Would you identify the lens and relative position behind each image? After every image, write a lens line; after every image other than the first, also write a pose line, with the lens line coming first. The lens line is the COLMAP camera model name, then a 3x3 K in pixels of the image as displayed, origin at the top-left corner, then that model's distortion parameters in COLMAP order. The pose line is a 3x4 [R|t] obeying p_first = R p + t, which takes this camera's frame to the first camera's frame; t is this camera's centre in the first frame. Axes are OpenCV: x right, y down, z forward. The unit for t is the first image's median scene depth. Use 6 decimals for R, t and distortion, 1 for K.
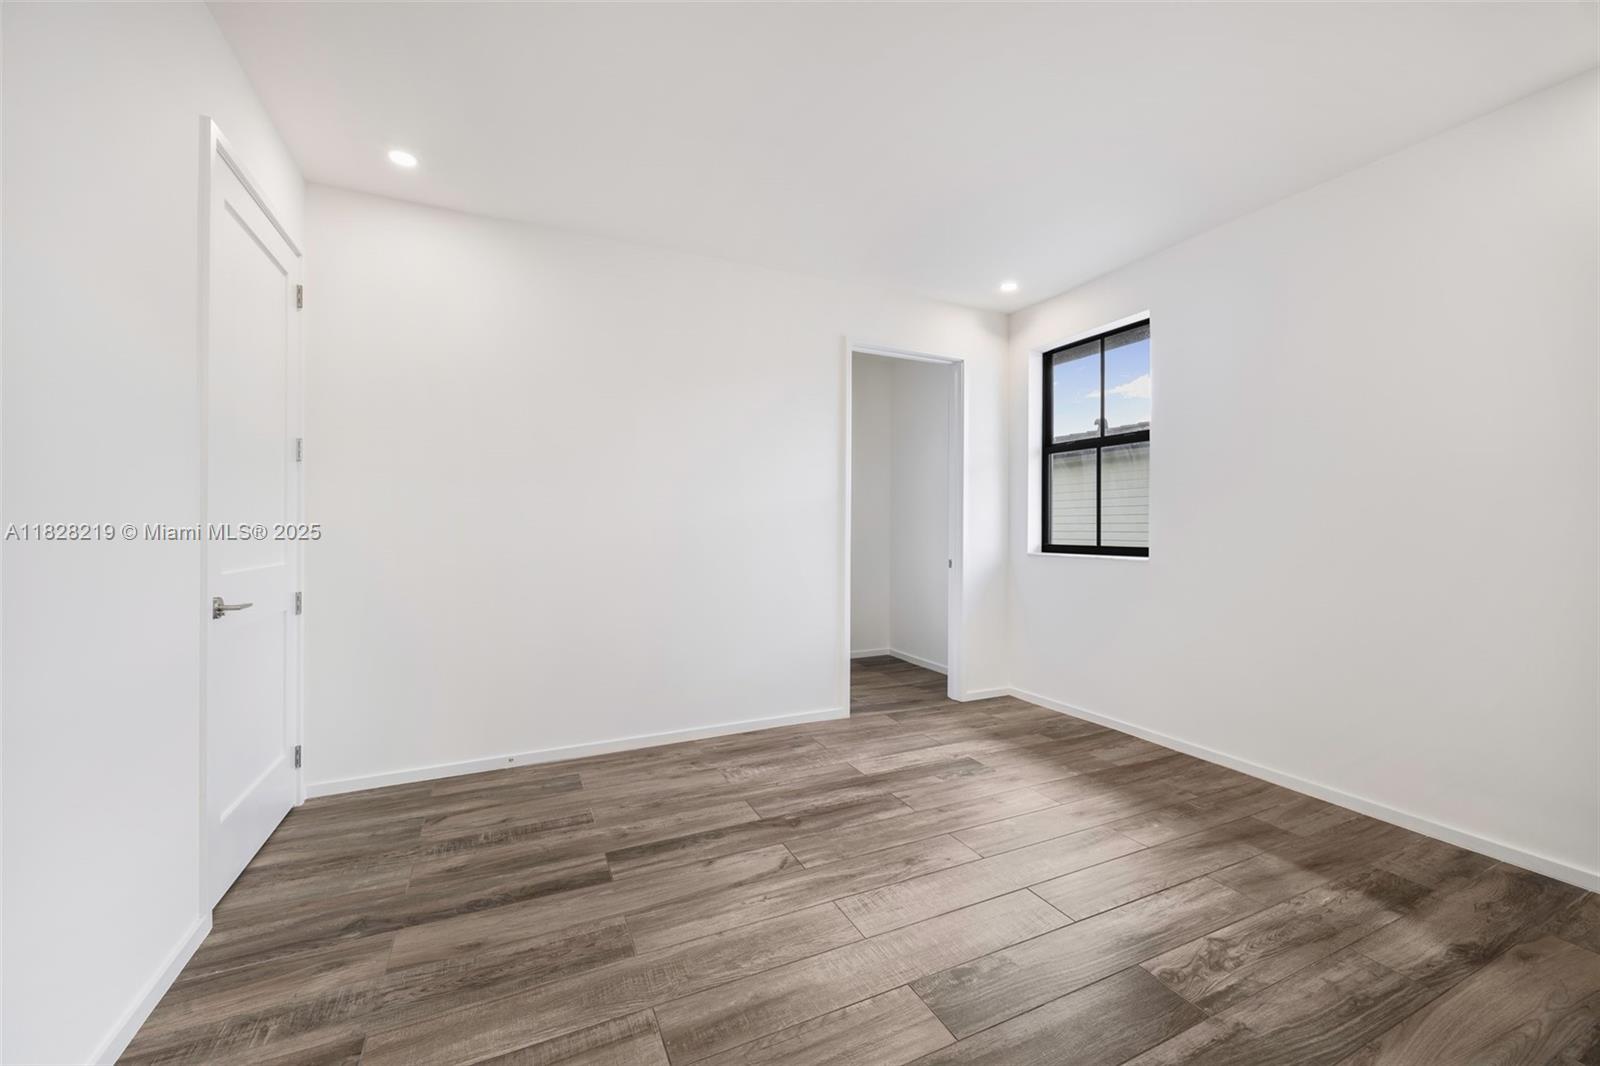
lens RADIAL K [[635.2, 0, 798.8], [0, 635.2, 528.8], [0, 0, 1]] dist [-0.000829, 0.000140]
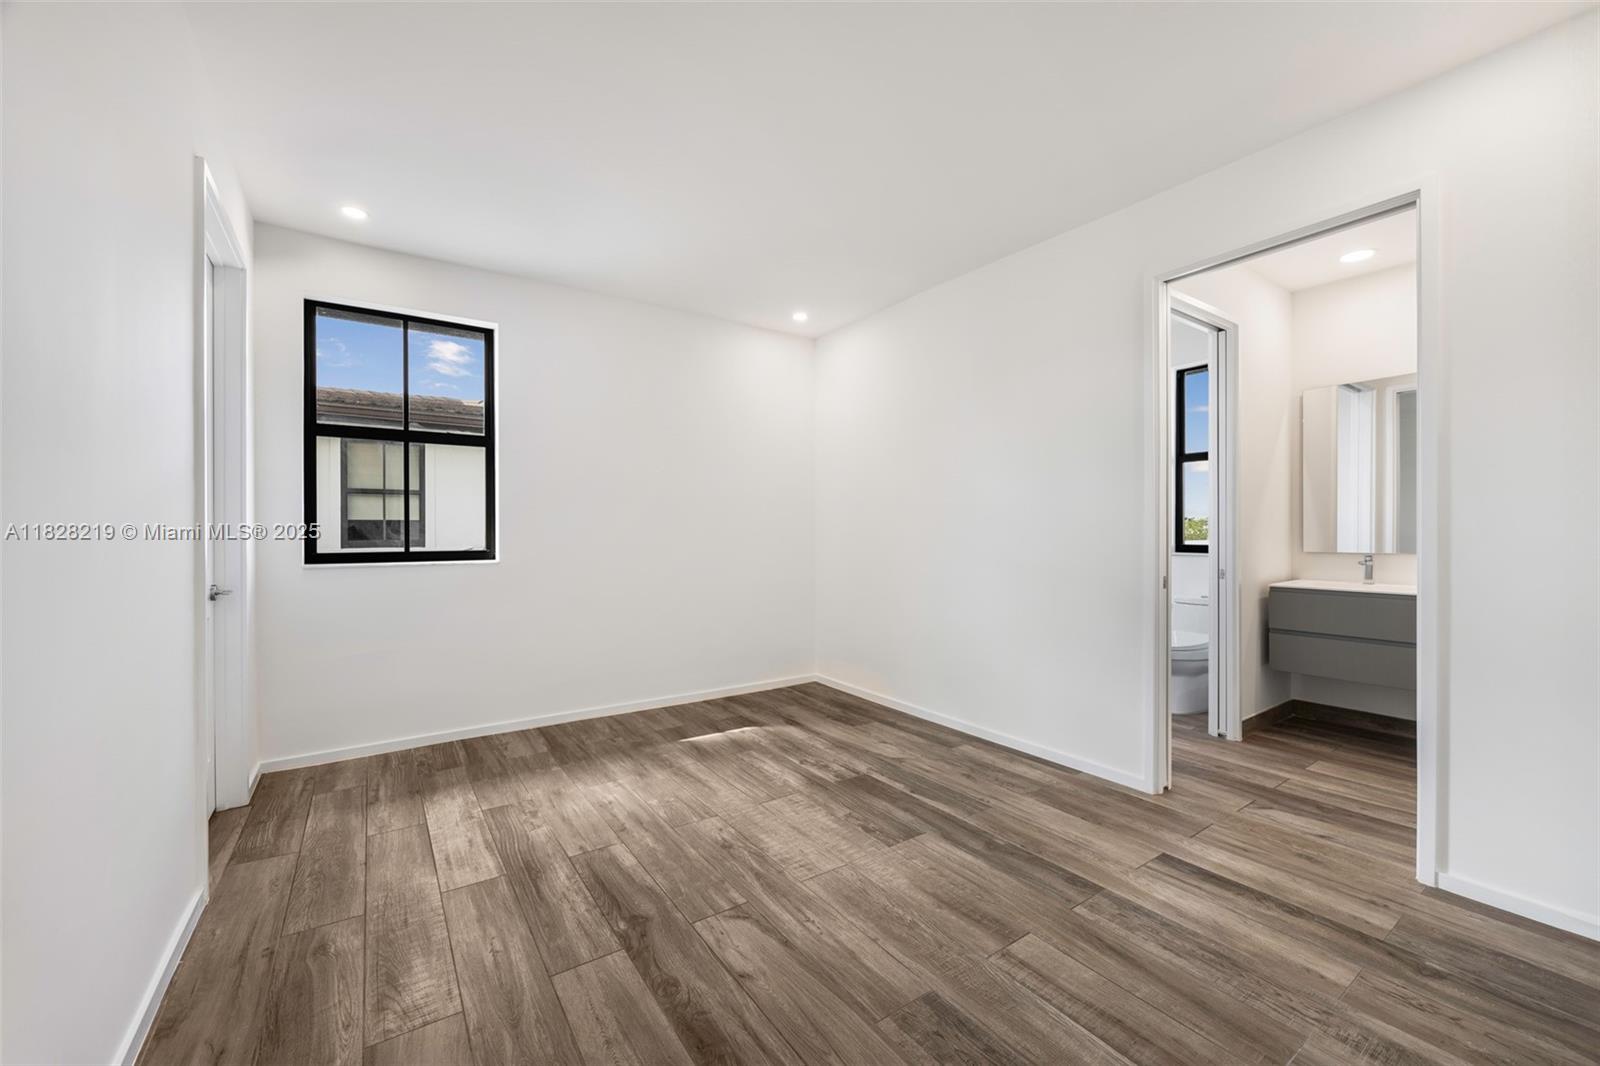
lens RADIAL K [[635.2, 0, 809.6], [0, 635.2, 531.4], [0, 0, 1]] dist [-0.000829, 0.000140]
pose [[-0.180242, -0.002631, 0.983619, -0.796885], [0.001371, 0.999995, 0.002926, -0.005921], [-0.983621, 0.001876, -0.180237, 0.938791]]
